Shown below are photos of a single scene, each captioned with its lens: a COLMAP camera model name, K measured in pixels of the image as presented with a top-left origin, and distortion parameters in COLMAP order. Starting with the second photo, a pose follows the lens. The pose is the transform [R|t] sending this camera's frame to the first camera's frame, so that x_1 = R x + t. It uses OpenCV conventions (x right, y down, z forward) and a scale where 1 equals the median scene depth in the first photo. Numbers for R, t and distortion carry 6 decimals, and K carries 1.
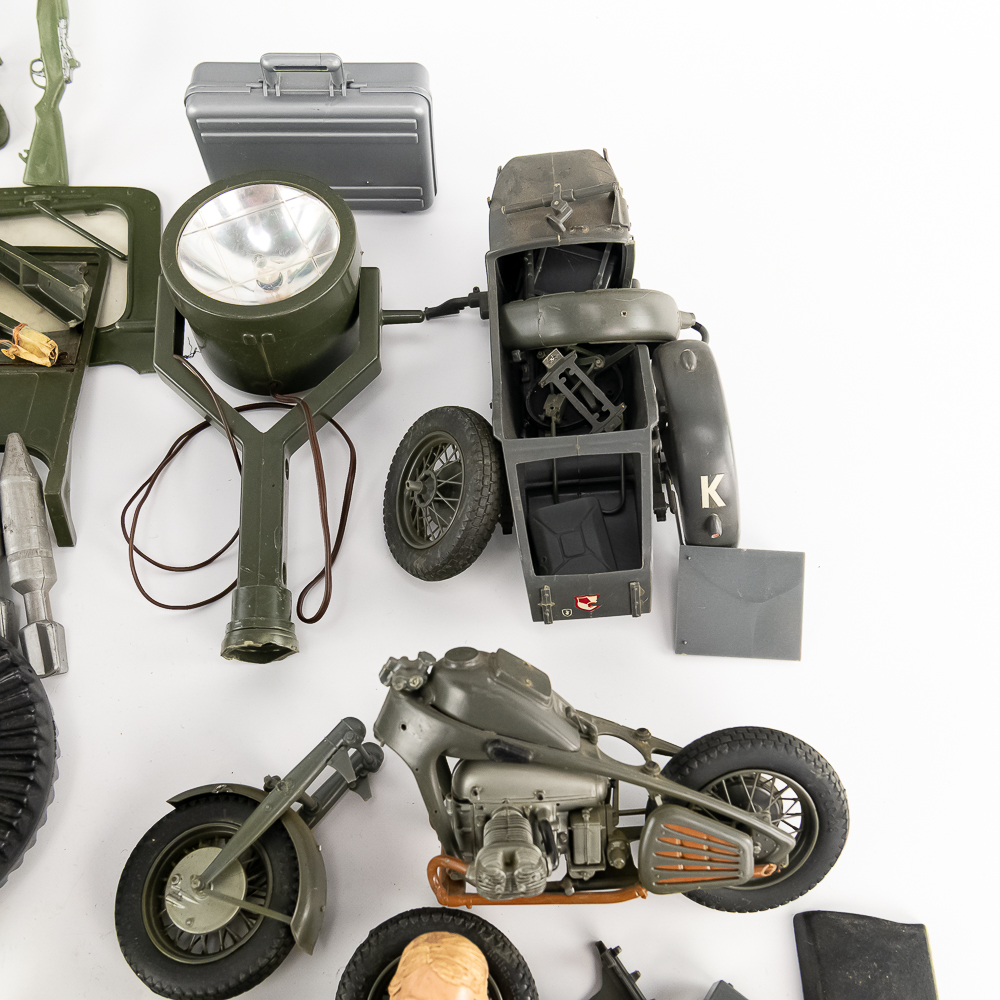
lens RADIAL K [[1119.0, 0, 496.9], [0, 1119.0, 505.4], [0, 0, 1]] dist [0.009527, 0.000000]
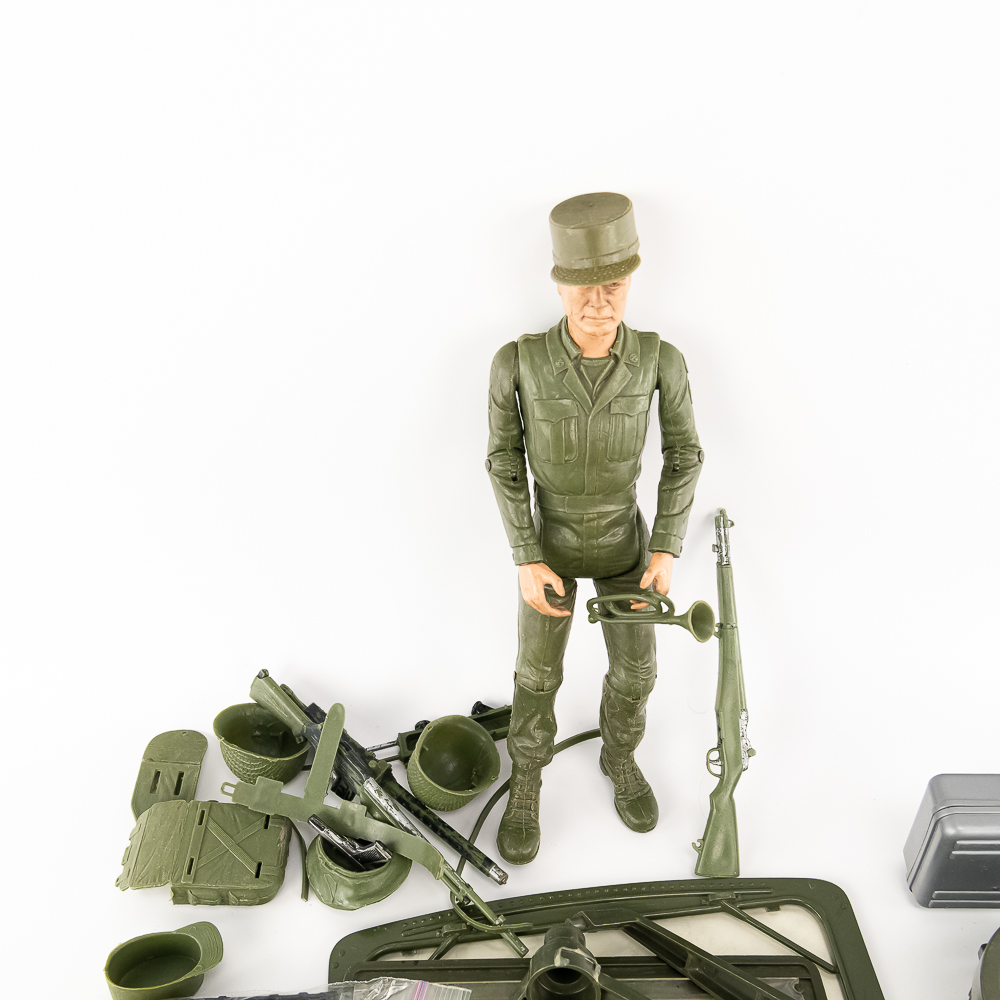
lens RADIAL K [[1088.0, 0, 497.4], [0, 1088.0, 507.0], [0, 0, 1]] dist [0.000596, 0.000000]
pose [[0.997693, -0.019222, -0.065115, -0.622816], [-0.005798, 0.931458, -0.363803, -0.285249], [0.067645, 0.363341, 0.929197, 0.013754]]
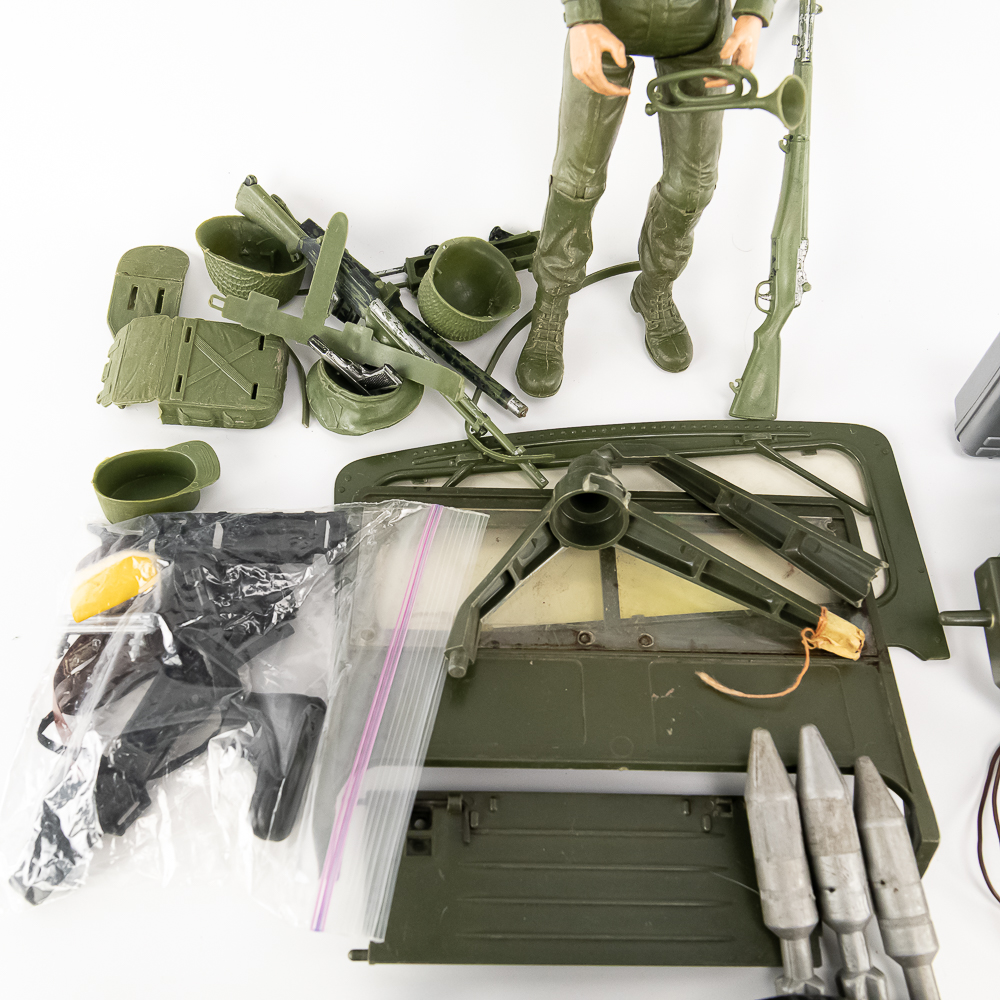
lens RADIAL K [[1088.0, 0, 496.0], [0, 1088.0, 508.1], [0, 0, 1]] dist [0.000596, 0.000000]
pose [[0.998685, 0.041179, -0.030541, -0.685903], [-0.042139, 0.998616, -0.031481, -0.212435], [0.029202, 0.032727, 0.999038, 0.163112]]
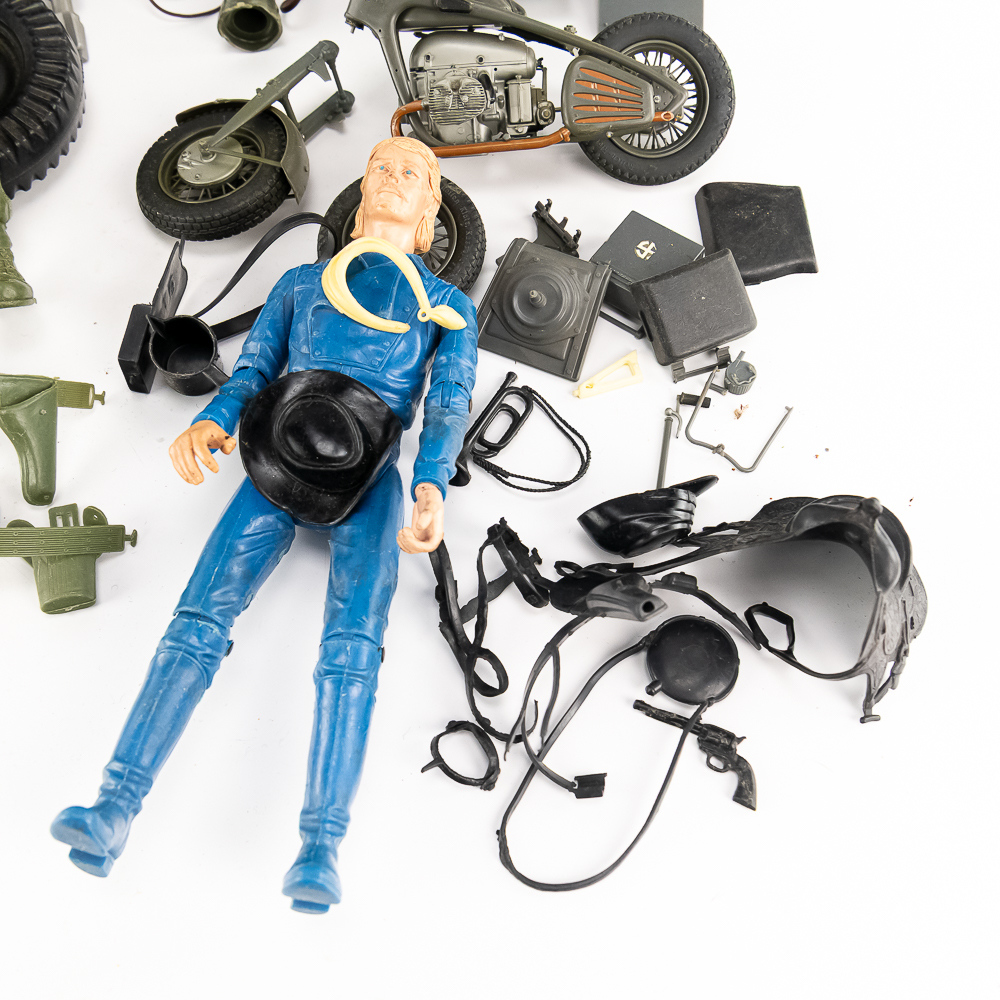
lens RADIAL K [[1171.2, 0, 497.1], [0, 1171.2, 498.1], [0, 0, 1]] dist [-0.018274, 0.000000]
pose [[0.999674, -0.023952, 0.008853, 0.027207], [0.024142, 0.999465, -0.022083, 0.625526], [-0.008319, 0.022289, 0.999717, -0.223934]]
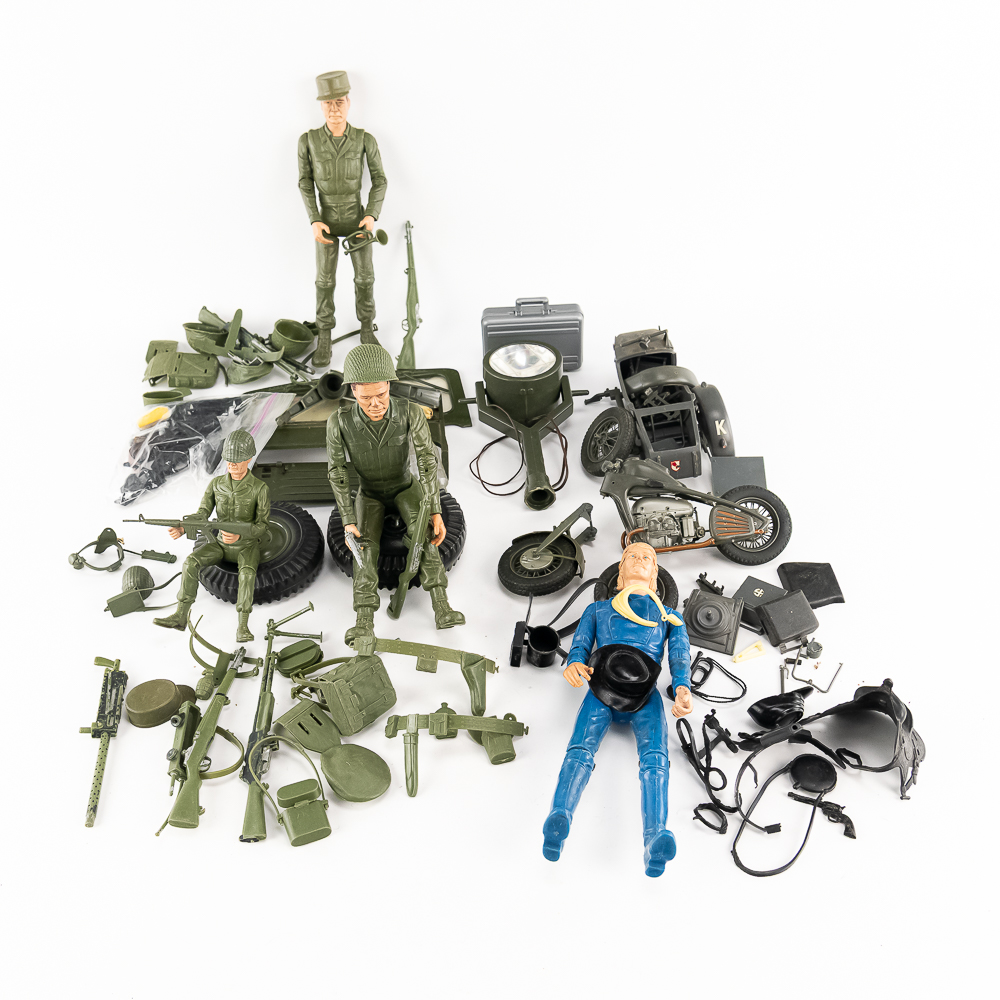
lens RADIAL K [[1119.0, 0, 498.0], [0, 1119.0, 500.5], [0, 0, 1]] dist [0.009527, 0.000000]
pose [[0.998719, -0.049793, 0.009050, -0.301728], [0.049186, 0.912869, -0.405279, 1.023899], [0.011919, 0.405205, 0.914148, -1.099214]]
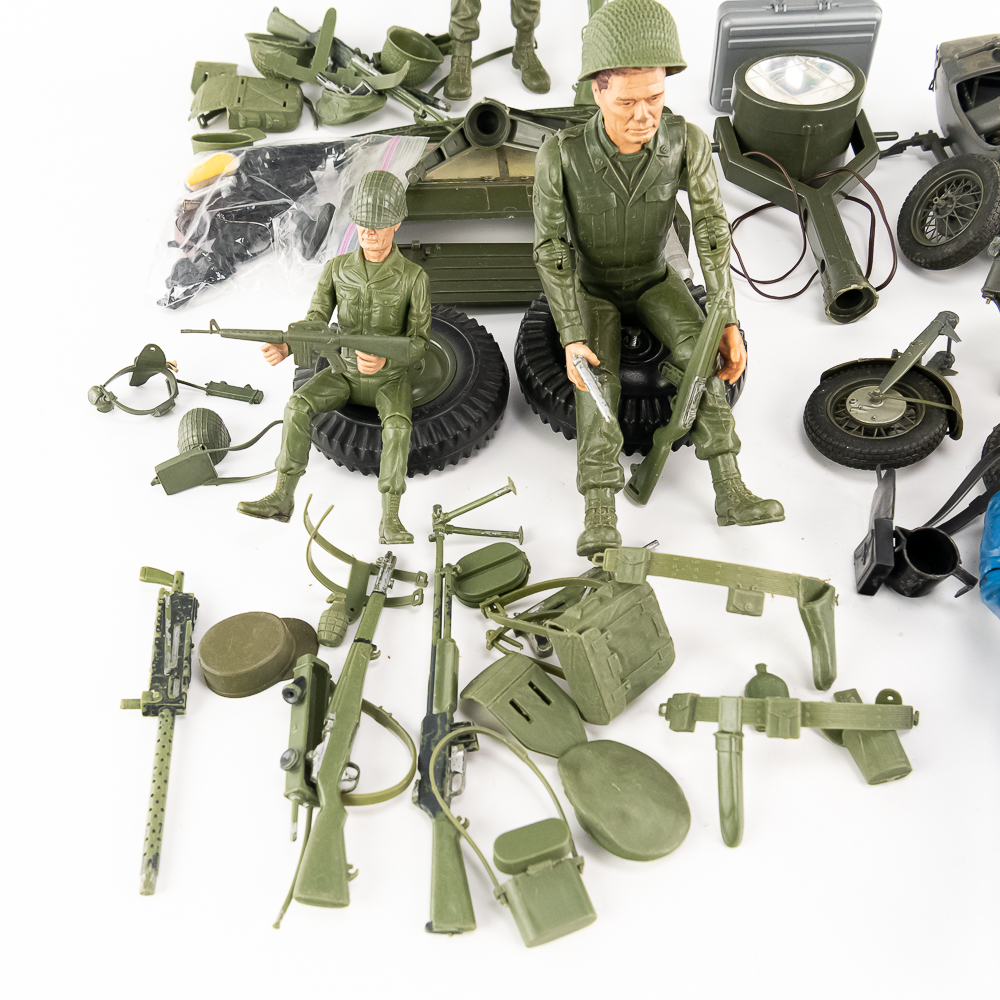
lens RADIAL K [[1119.0, 0, 500.3], [0, 1119.0, 499.6], [0, 0, 1]] dist [0.009527, 0.000000]
pose [[0.999189, -0.037110, -0.015645, -0.610908], [0.031802, 0.965395, -0.258846, 0.689989], [0.024709, 0.258139, 0.965792, -0.326662]]
